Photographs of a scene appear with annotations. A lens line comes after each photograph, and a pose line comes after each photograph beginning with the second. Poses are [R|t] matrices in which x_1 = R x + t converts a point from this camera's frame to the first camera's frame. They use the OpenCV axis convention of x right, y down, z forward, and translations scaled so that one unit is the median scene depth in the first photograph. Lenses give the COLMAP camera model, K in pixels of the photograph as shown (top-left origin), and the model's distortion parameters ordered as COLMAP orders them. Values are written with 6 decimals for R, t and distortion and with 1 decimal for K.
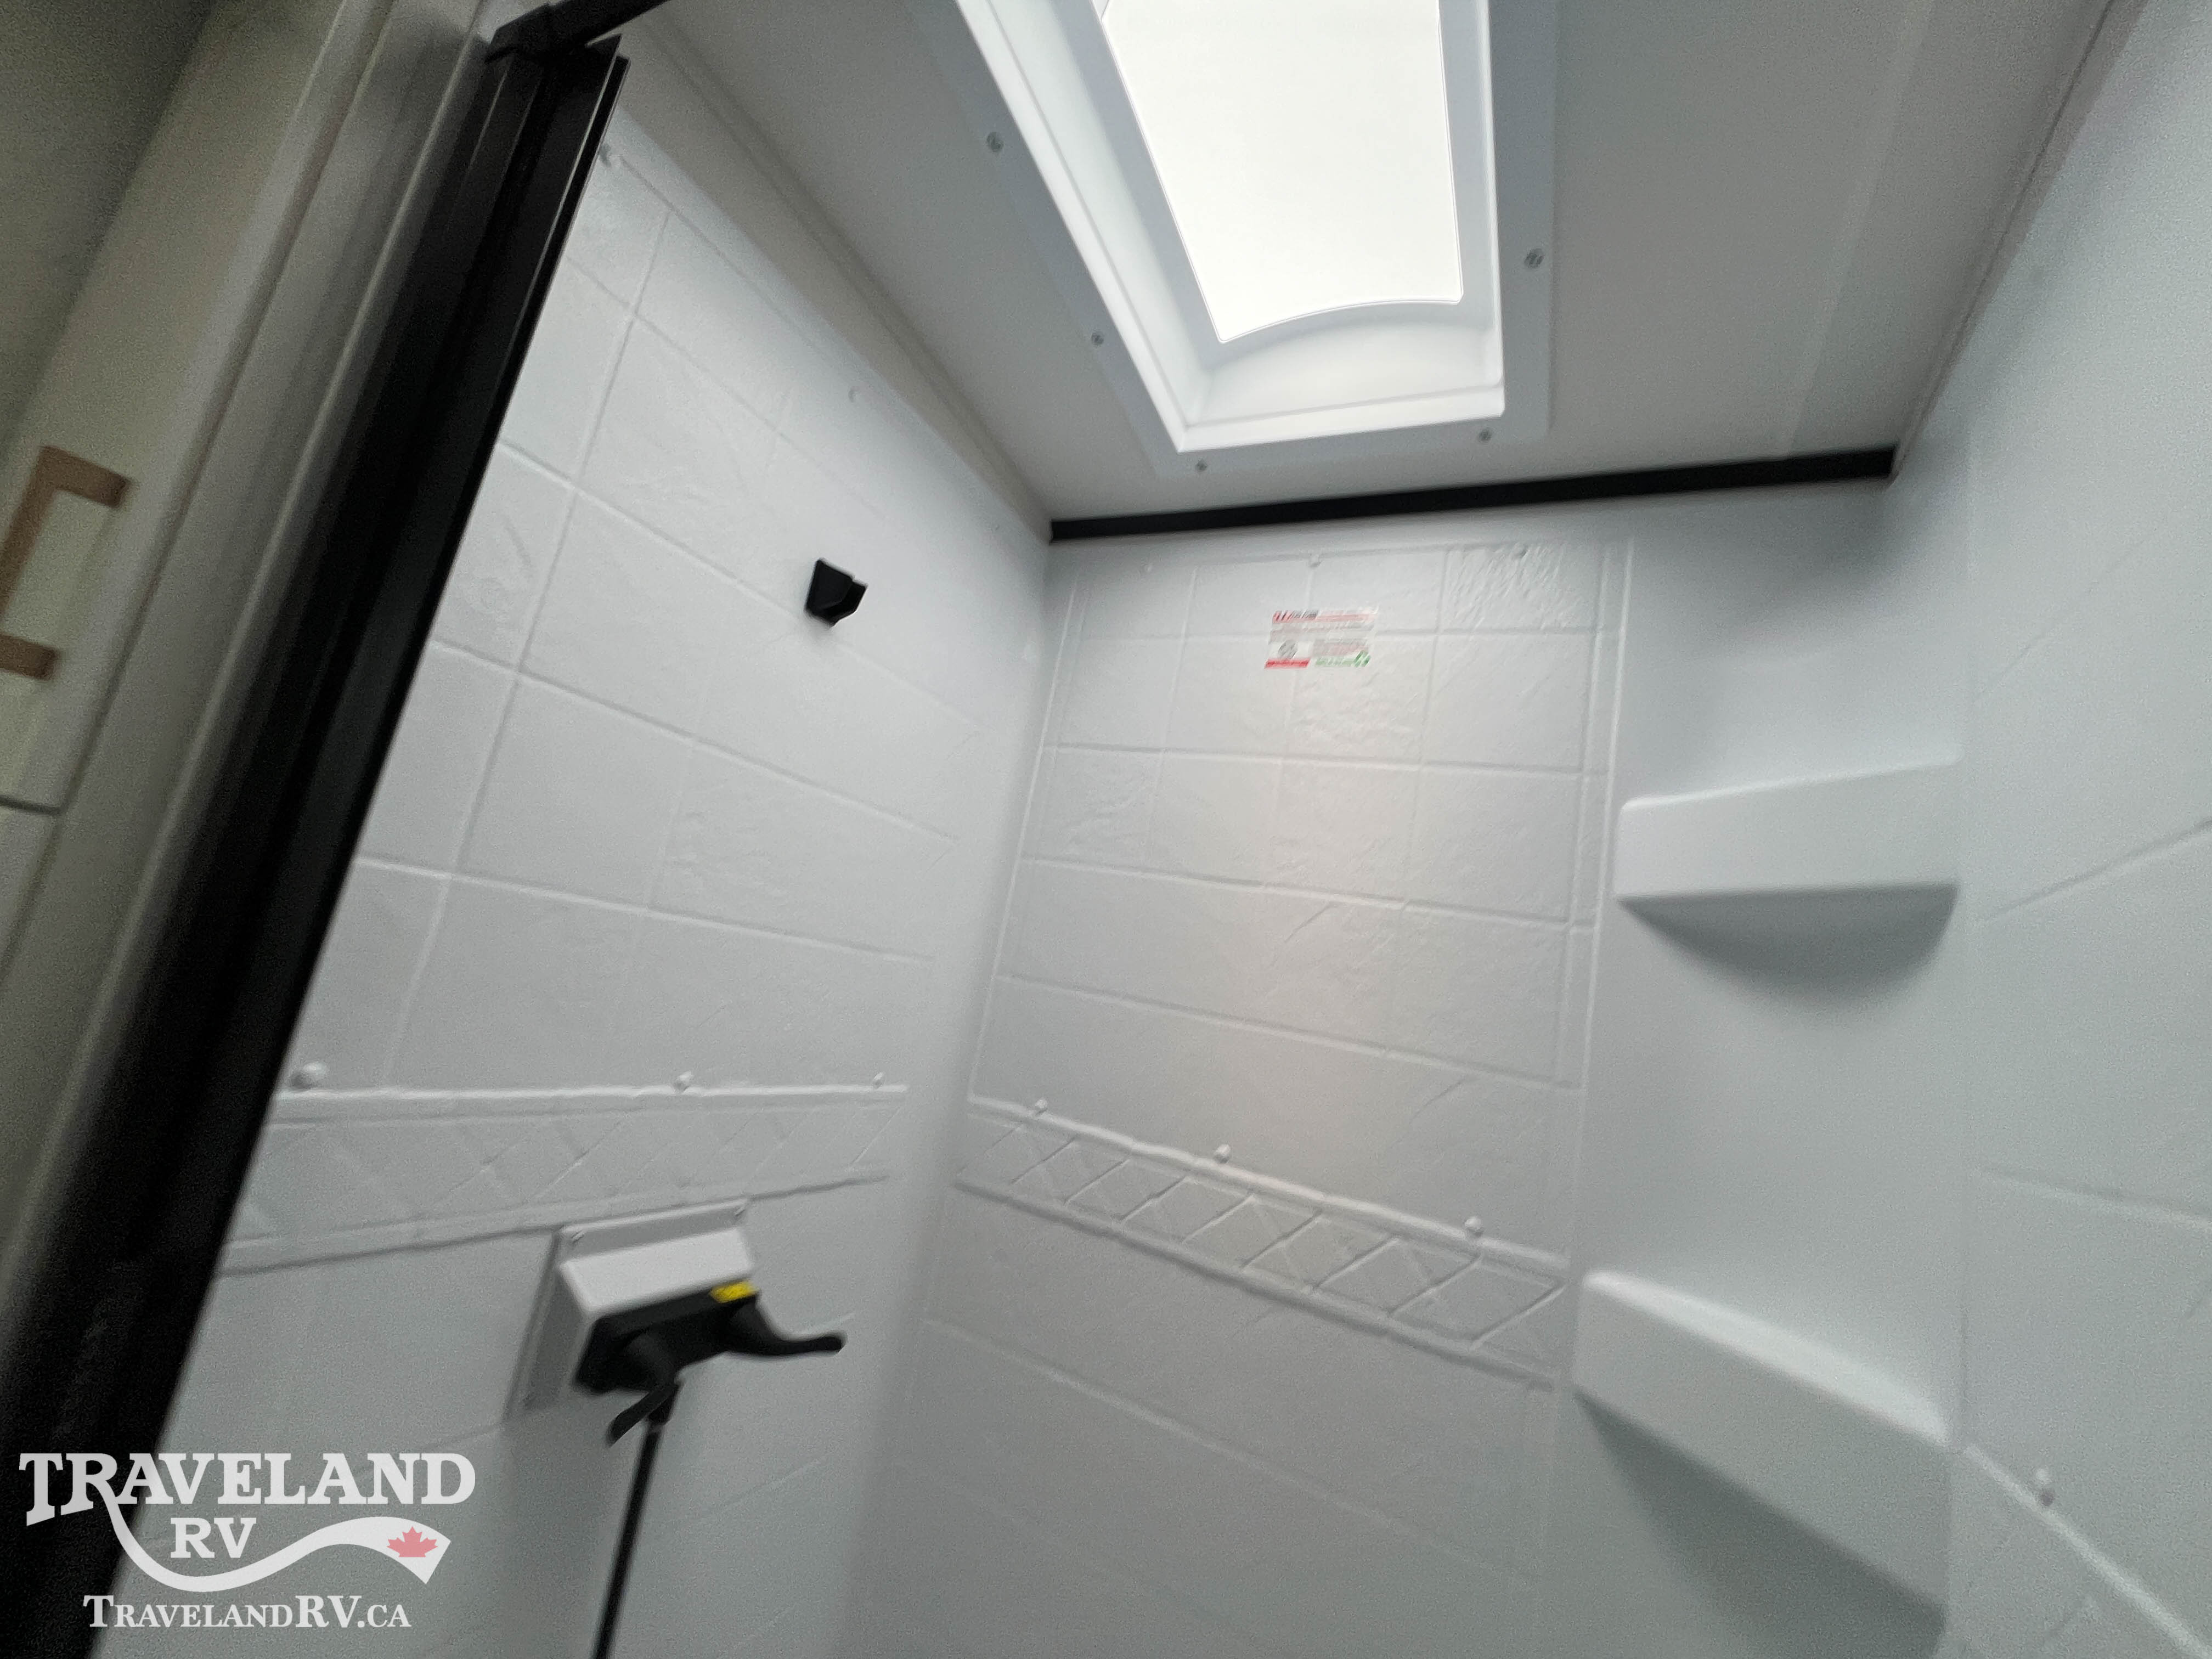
lens RADIAL K [[884.8, 0, 1103.9], [0, 884.8, 827.5], [0, 0, 1]] dist [-0.002820, 0.000561]
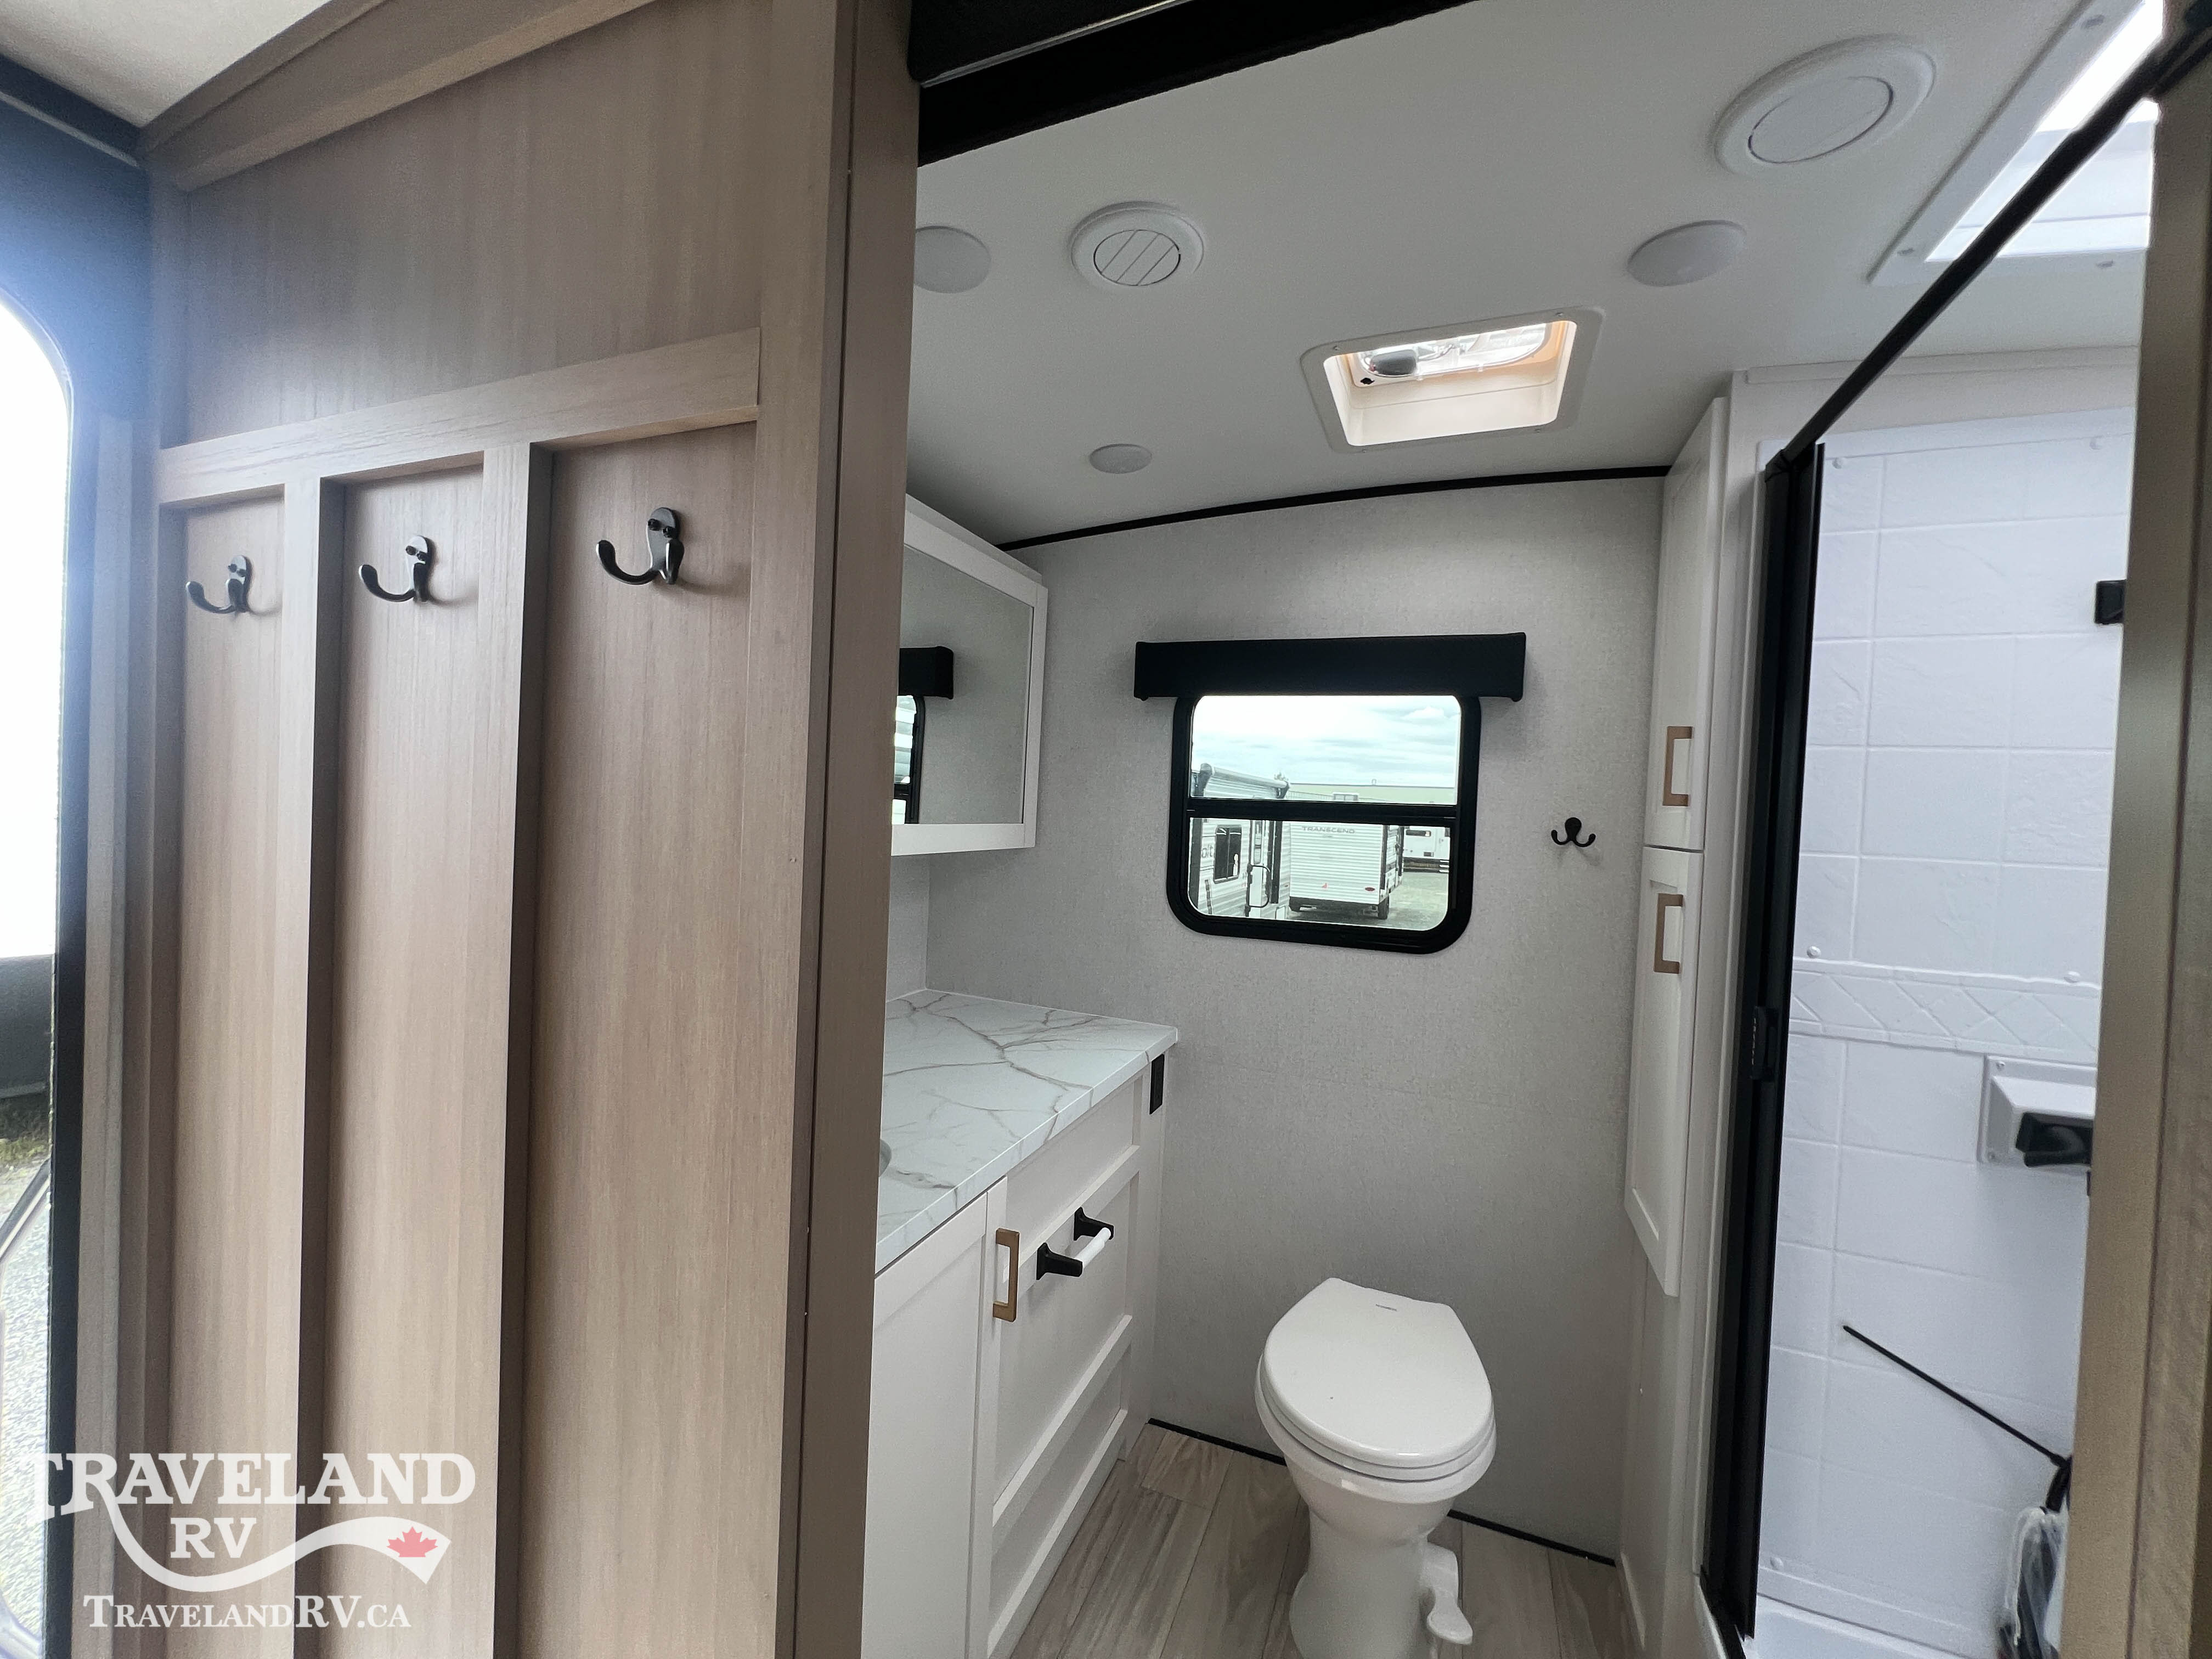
lens RADIAL K [[884.8, 0, 1100.3], [0, 884.8, 829.6], [0, 0, 1]] dist [-0.002820, 0.000561]
pose [[0.094882, -0.158876, -0.982729, 0.835391], [0.147011, 0.978595, -0.144014, 0.023722], [0.984574, -0.130807, 0.116208, -0.709913]]
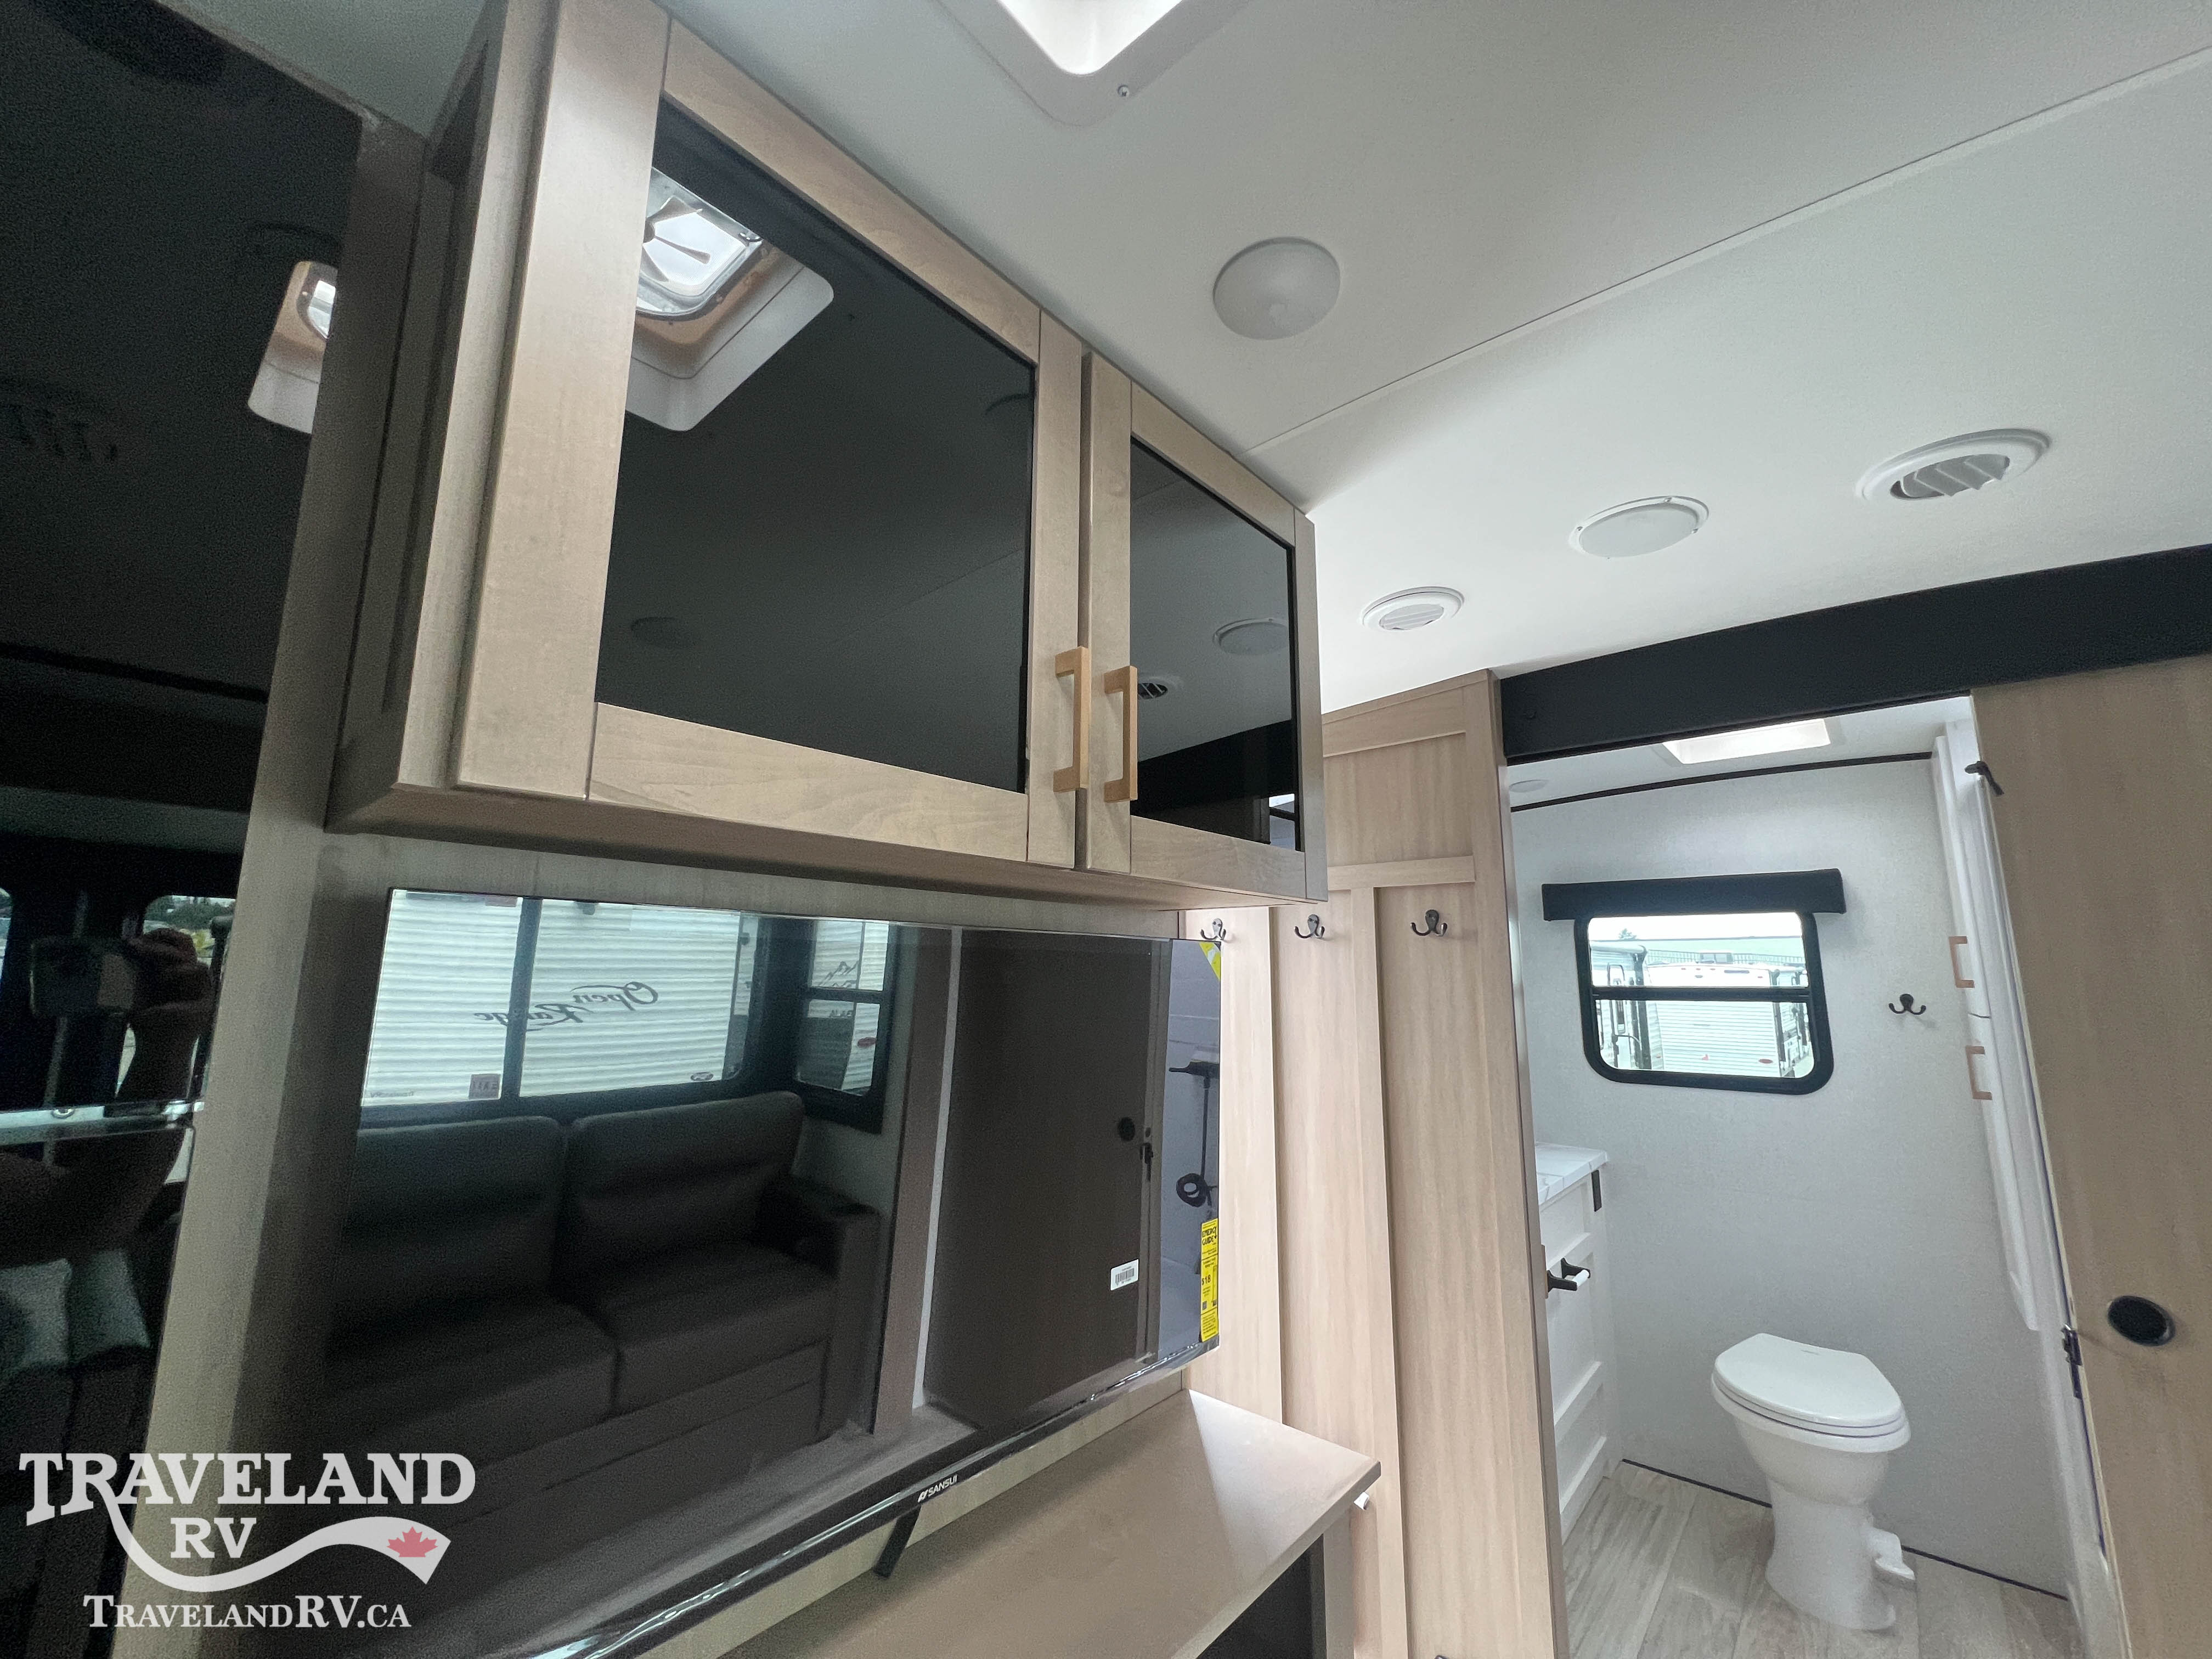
lens RADIAL K [[884.8, 0, 1099.4], [0, 884.8, 830.4], [0, 0, 1]] dist [-0.002820, 0.000561]
pose [[-0.239001, -0.338527, -0.910098, 2.469197], [0.118185, 0.920151, -0.373303, 0.144865], [0.963800, -0.196780, -0.179908, -1.348949]]
